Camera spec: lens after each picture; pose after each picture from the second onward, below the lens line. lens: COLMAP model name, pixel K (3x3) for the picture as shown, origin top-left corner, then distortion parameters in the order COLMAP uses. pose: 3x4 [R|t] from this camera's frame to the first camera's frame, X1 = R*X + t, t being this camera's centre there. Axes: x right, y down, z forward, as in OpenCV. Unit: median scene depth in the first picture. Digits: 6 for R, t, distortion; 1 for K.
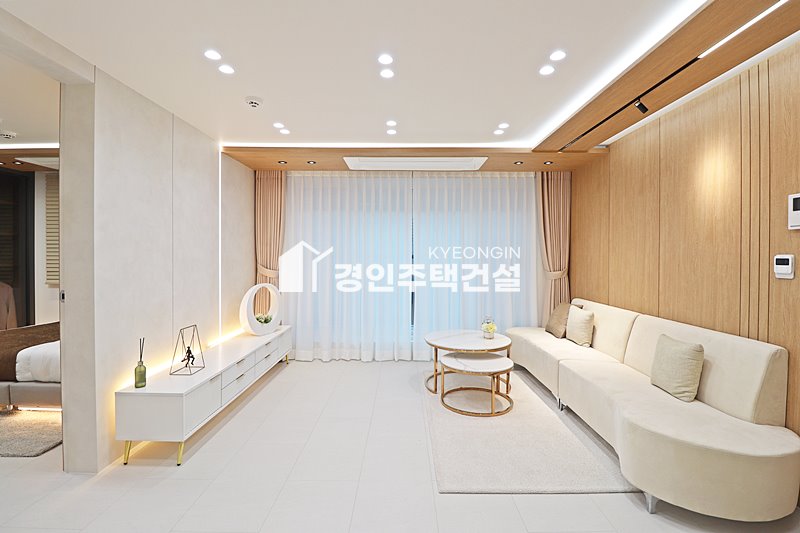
lens RADIAL K [[370.8, 0, 403.4], [0, 370.8, 259.5], [0, 0, 1]] dist [0.000416, -0.013064]
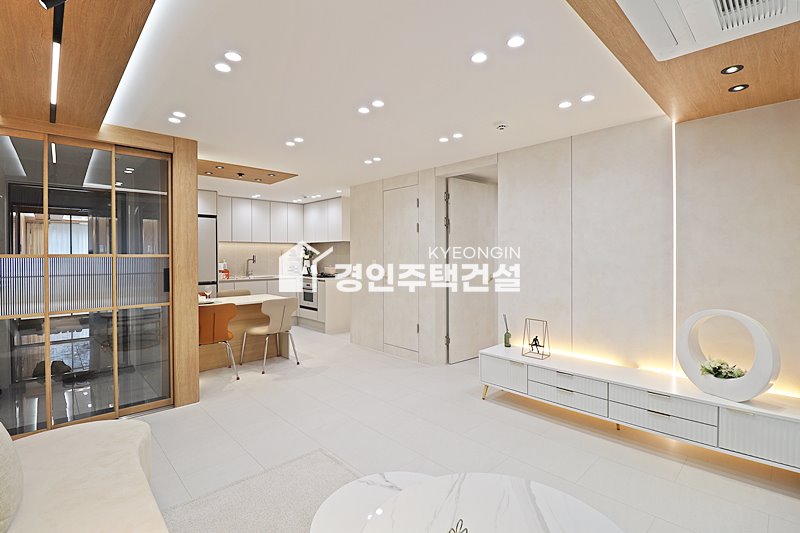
lens RADIAL K [[375.0, 0, 404.2], [0, 375.0, 259.2], [0, 0, 1]] dist [0.000882, -0.012675]
pose [[-0.721162, 0.006854, -0.692733, 0.494188], [-0.005161, 0.999870, 0.015265, -0.028654], [0.692747, 0.014584, -0.721033, 1.343415]]
